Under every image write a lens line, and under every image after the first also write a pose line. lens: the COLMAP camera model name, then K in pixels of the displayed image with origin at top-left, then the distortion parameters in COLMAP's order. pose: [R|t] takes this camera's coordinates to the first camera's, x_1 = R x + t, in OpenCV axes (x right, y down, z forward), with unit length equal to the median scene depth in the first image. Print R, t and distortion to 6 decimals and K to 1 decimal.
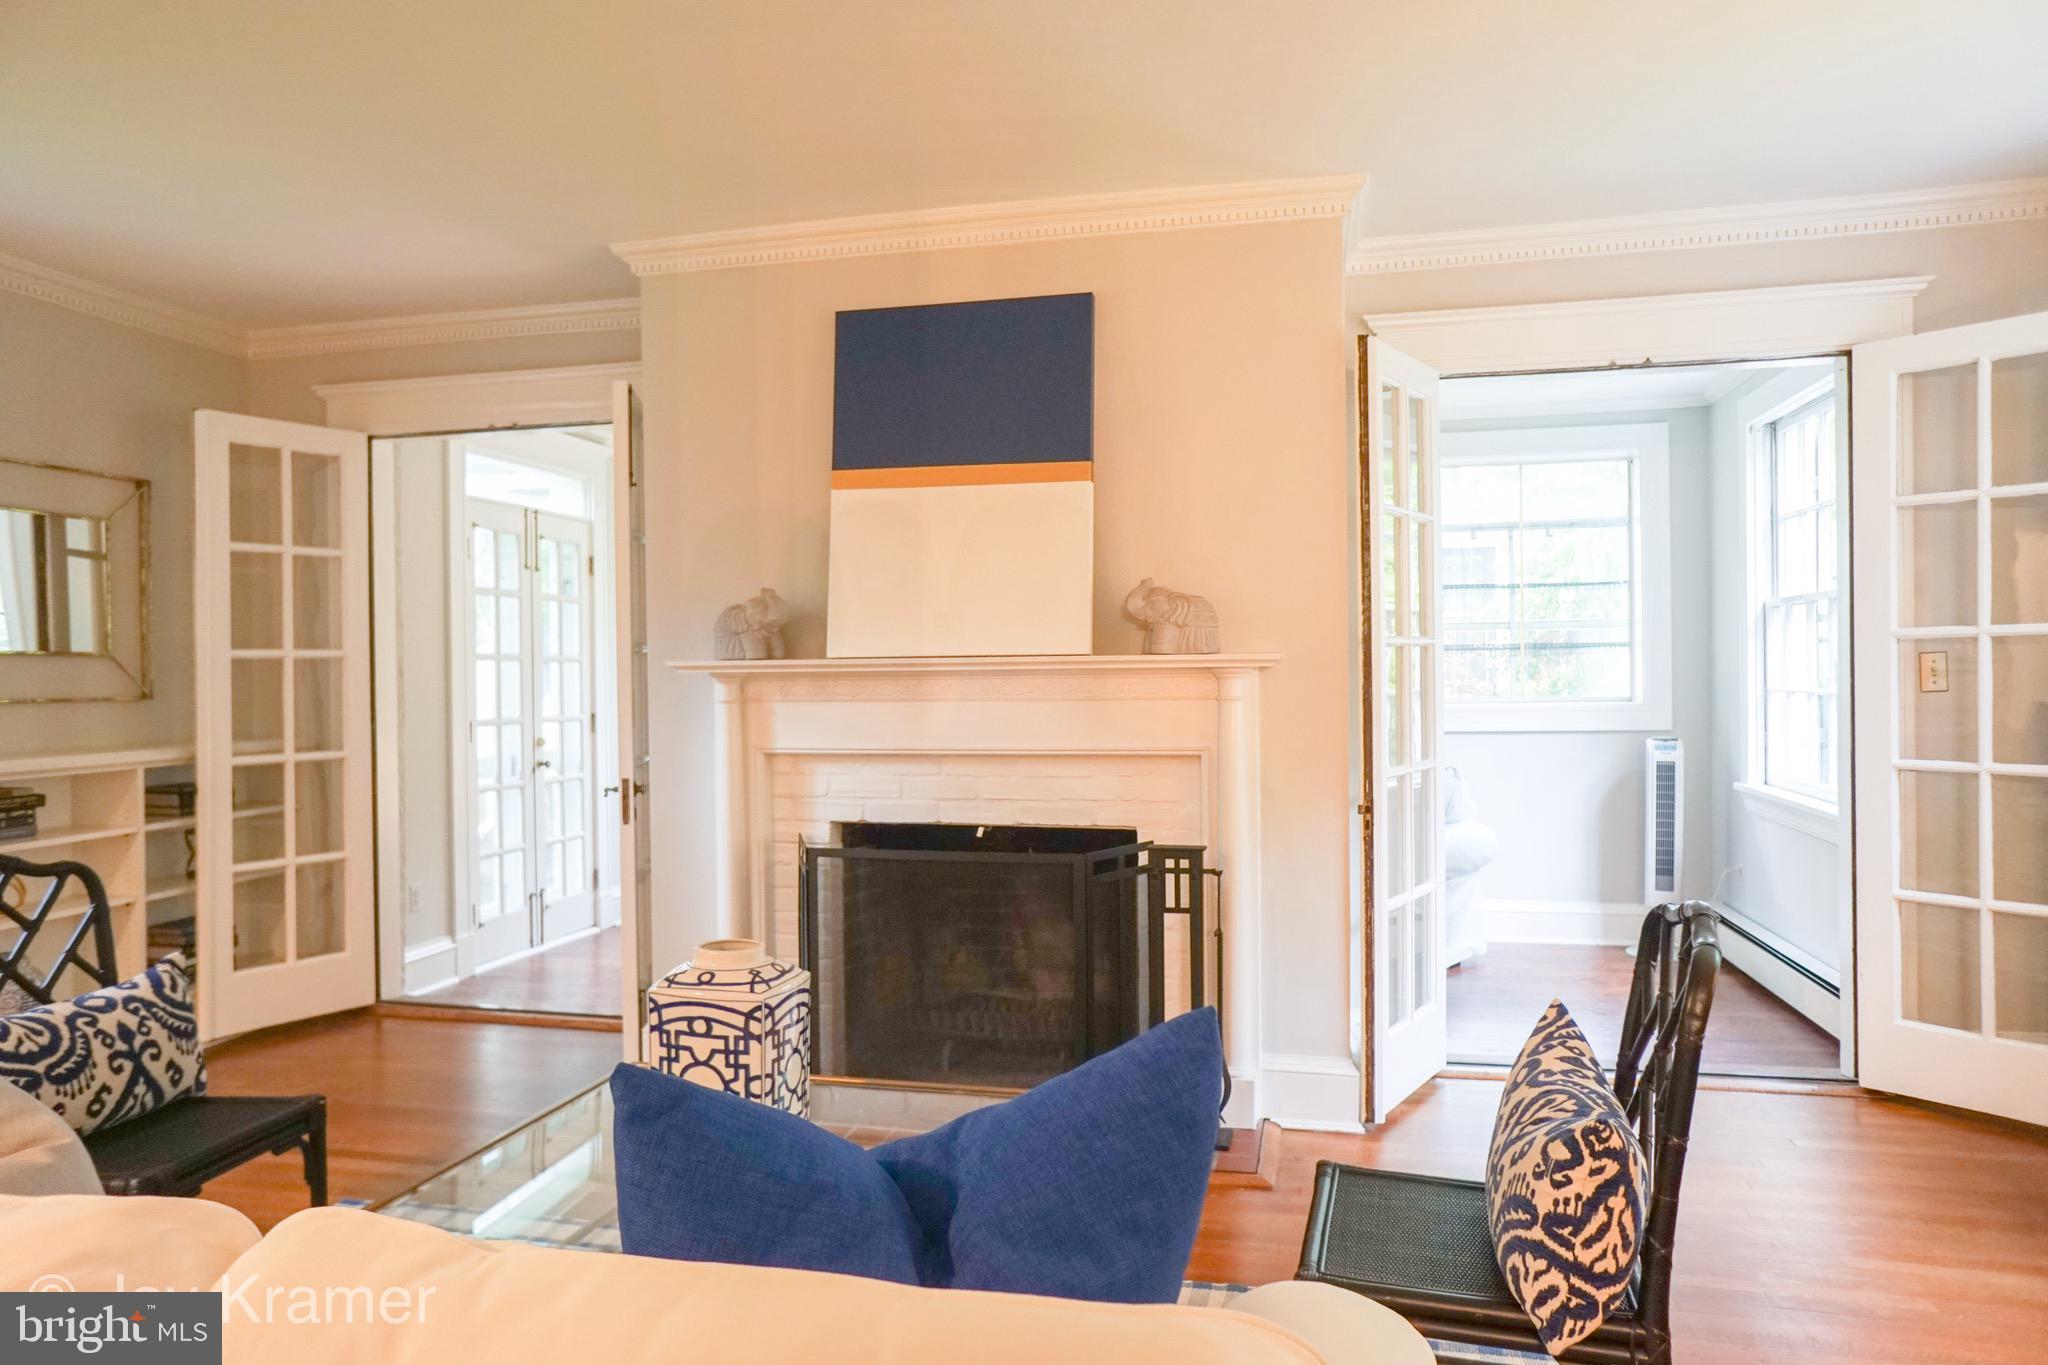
lens RADIAL K [[1397.9, 0, 1022.6], [0, 1397.9, 677.9], [0, 0, 1]] dist [-0.030239, 0.051982]
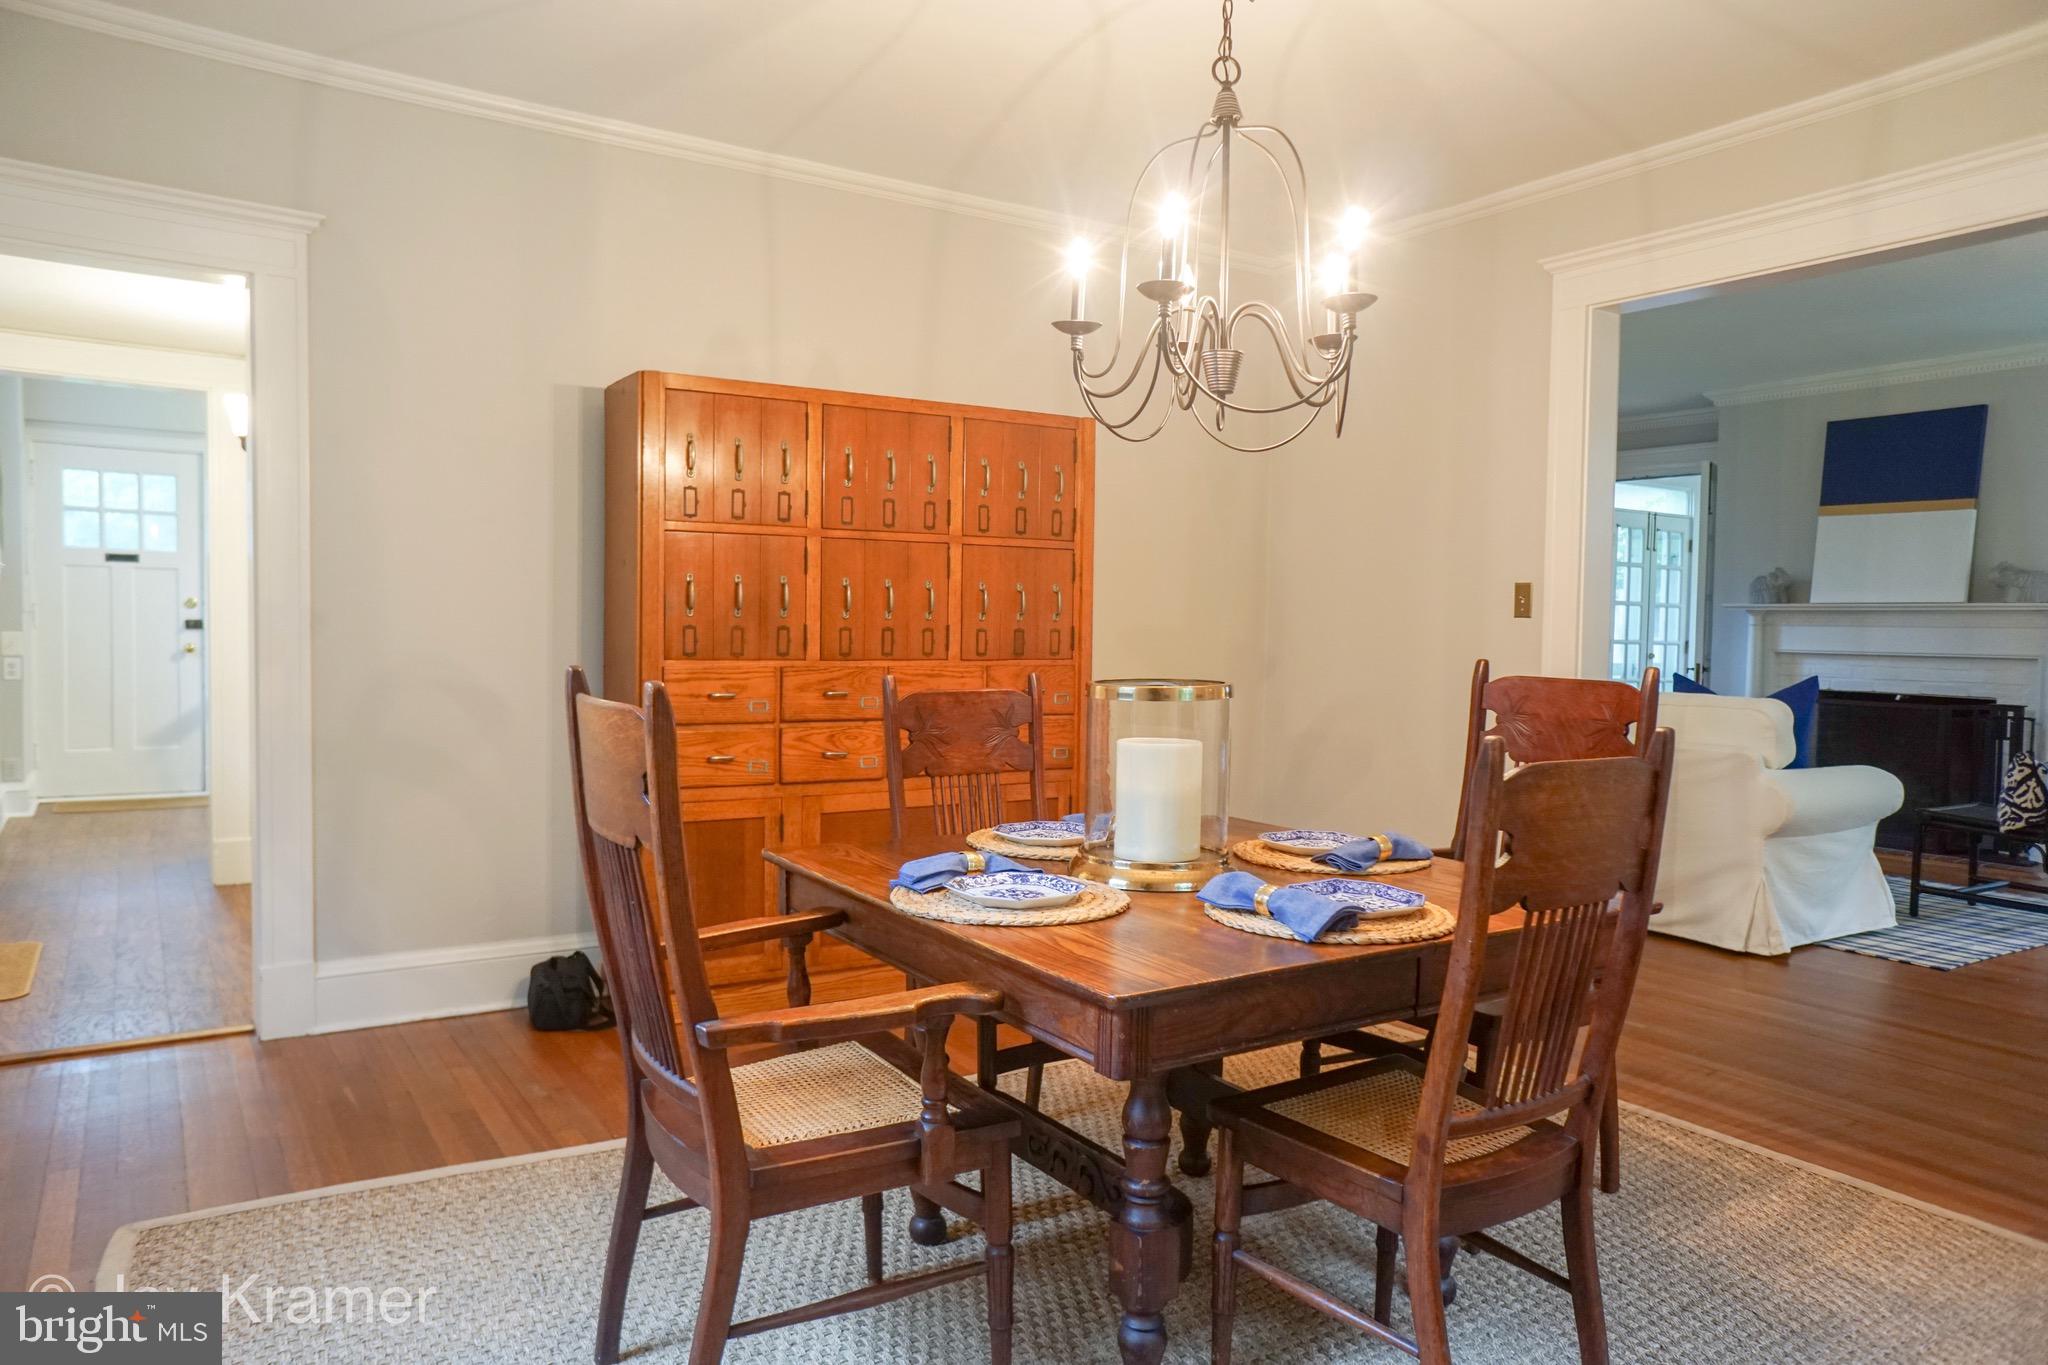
lens RADIAL K [[1397.9, 0, 988.3], [0, 1397.9, 674.8], [0, 0, 1]] dist [-0.030239, 0.051982]
pose [[0.714231, 0.049938, -0.698126, 0.396876], [-0.028395, 0.998698, 0.042389, 0.035269], [0.699333, -0.010452, 0.714719, -1.178534]]
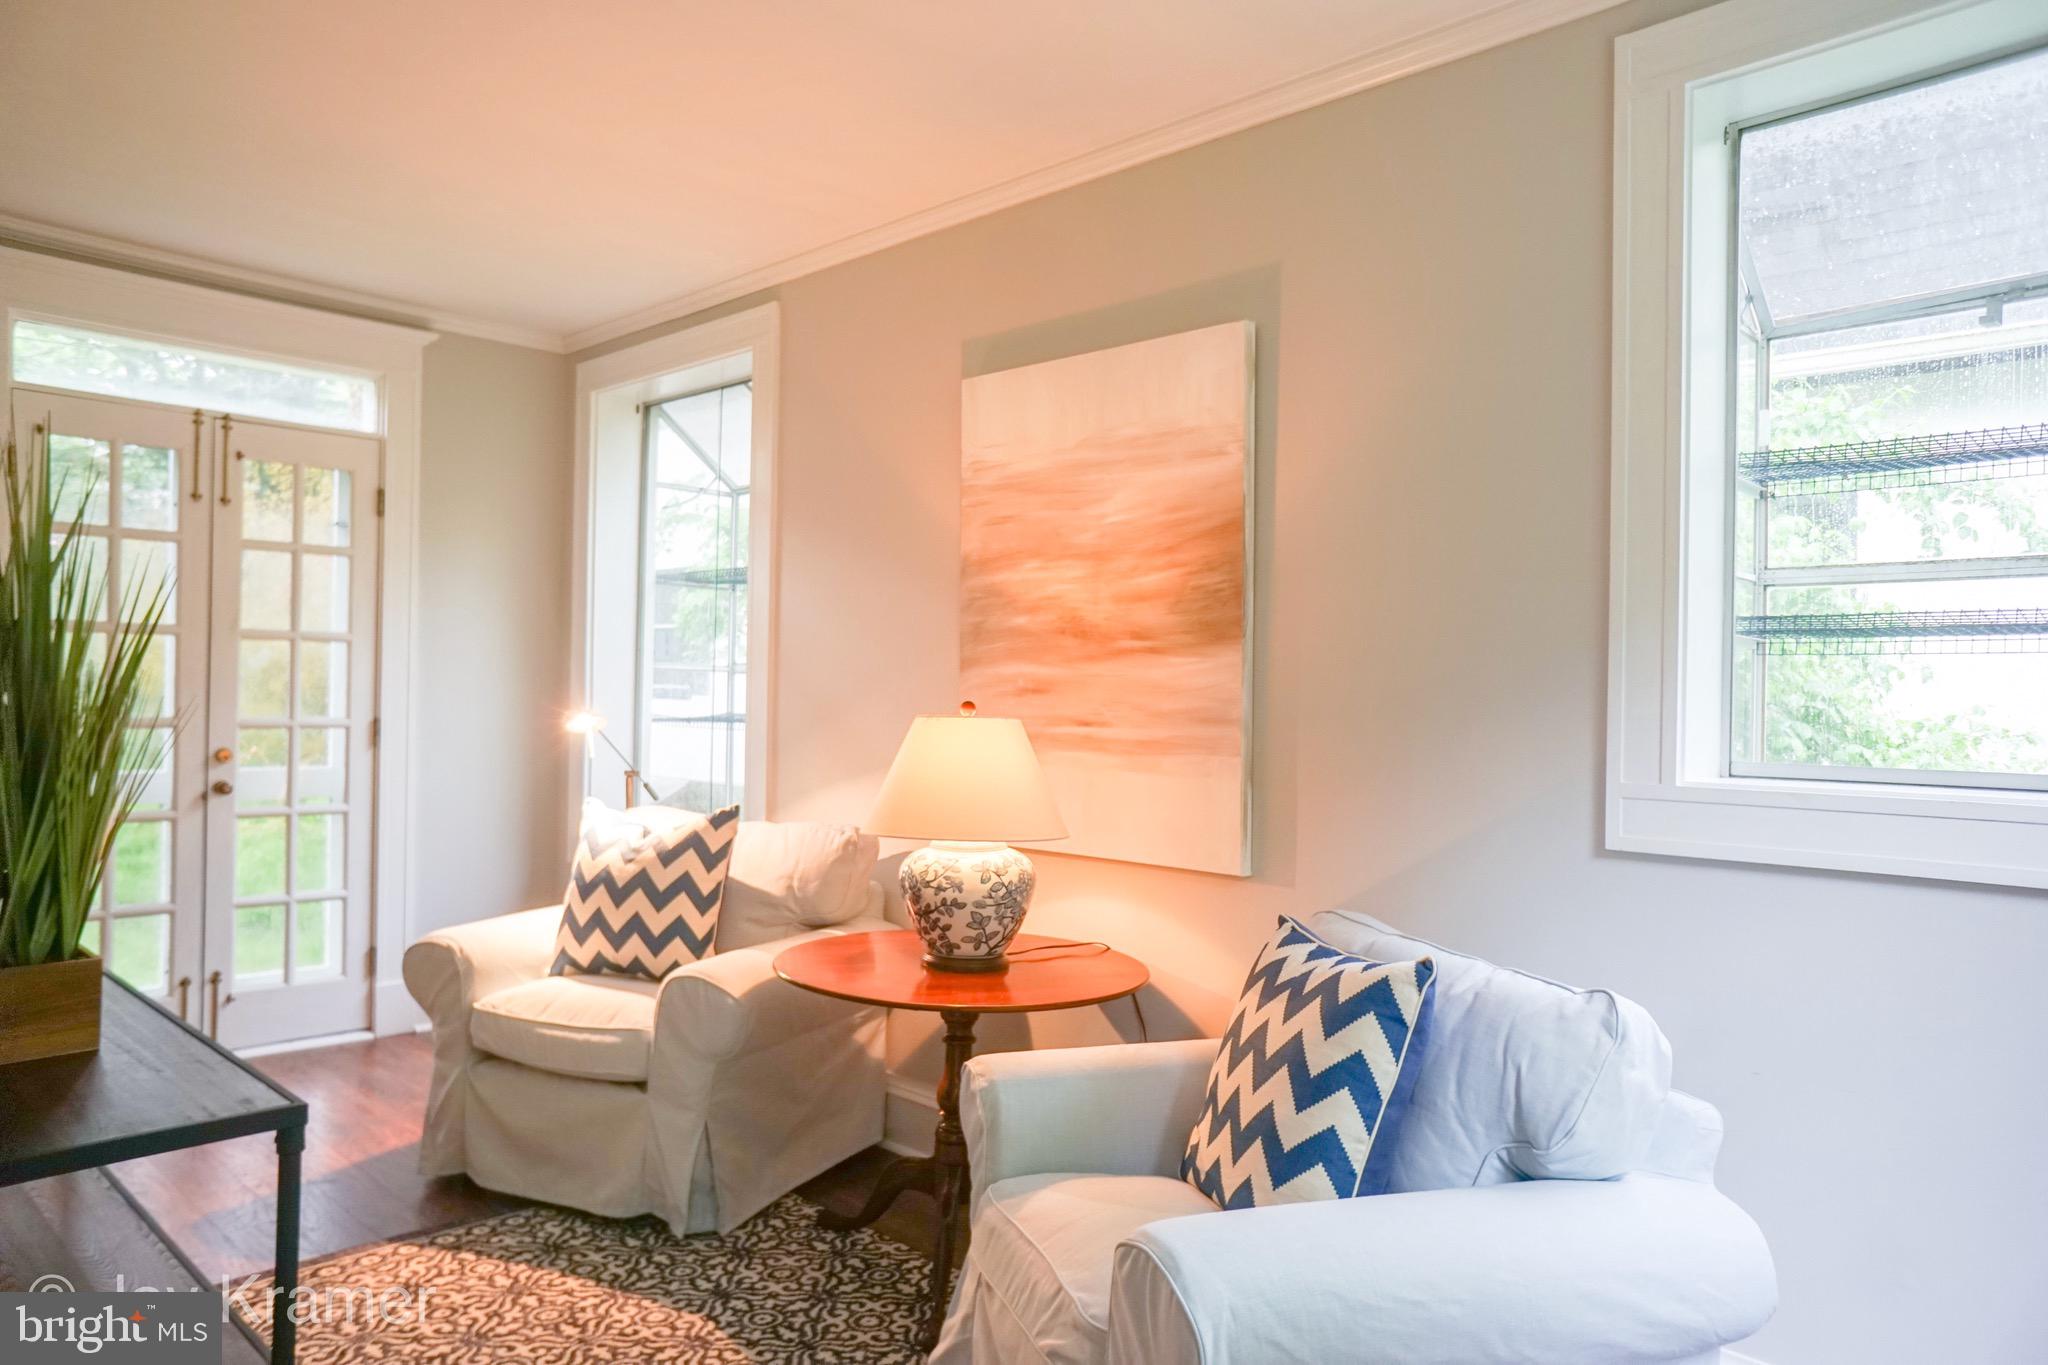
lens RADIAL K [[1397.9, 0, 1020.0], [0, 1397.9, 671.0], [0, 0, 1]] dist [-0.030239, 0.051982]
pose [[0.849369, 0.010425, -0.527696, 0.565171], [-0.023650, 0.999552, -0.018319, 0.013060], [0.527269, 0.028039, 0.849236, 1.029049]]
